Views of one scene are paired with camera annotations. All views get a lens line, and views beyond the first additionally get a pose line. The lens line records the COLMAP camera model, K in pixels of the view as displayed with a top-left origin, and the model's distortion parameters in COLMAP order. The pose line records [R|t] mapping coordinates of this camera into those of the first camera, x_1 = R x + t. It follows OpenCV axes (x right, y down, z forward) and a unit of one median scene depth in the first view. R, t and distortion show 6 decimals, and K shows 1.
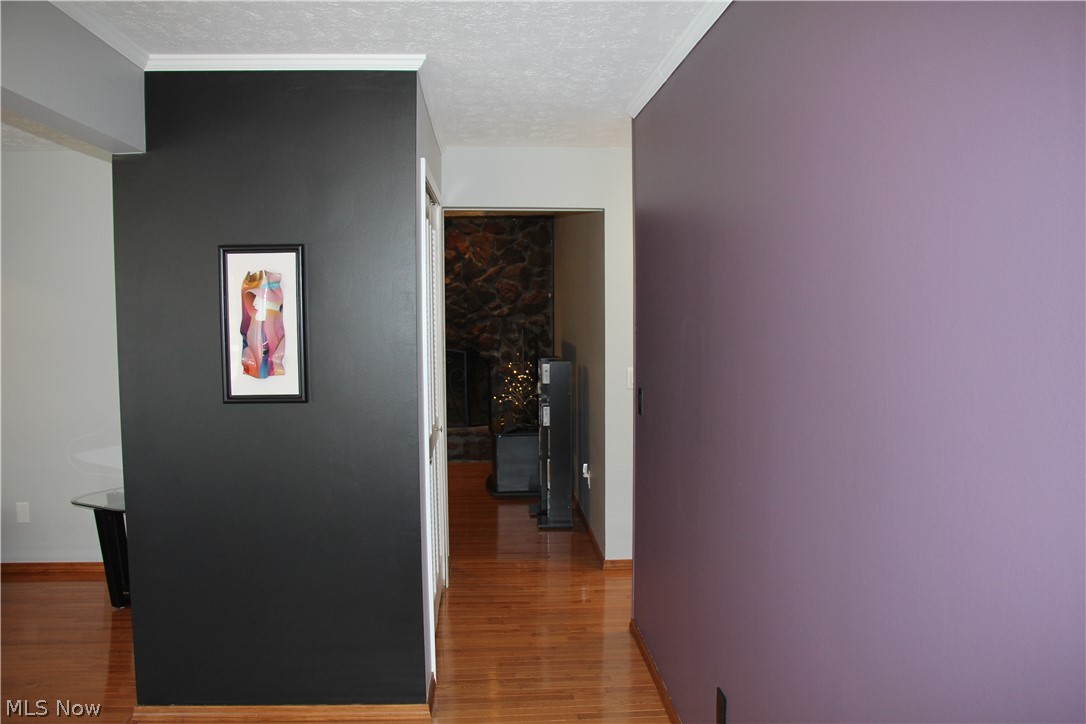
lens RADIAL K [[915.1, 0, 542.6], [0, 915.1, 363.7], [0, 0, 1]] dist [-0.175348, 0.146277]
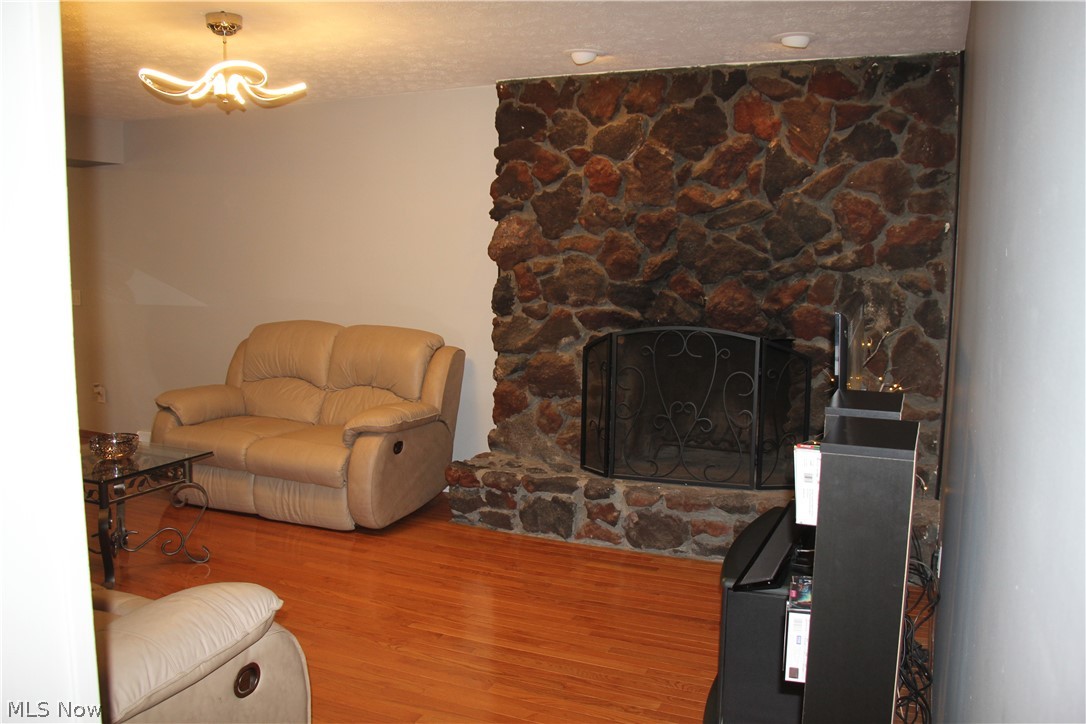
lens RADIAL K [[915.1, 0, 547.4], [0, 915.1, 352.8], [0, 0, 1]] dist [-0.175348, 0.146277]
pose [[0.888510, 0.066123, -0.454068, 0.035902], [-0.043850, 0.997269, 0.059421, -0.028608], [0.456757, -0.032885, 0.888983, 0.506327]]
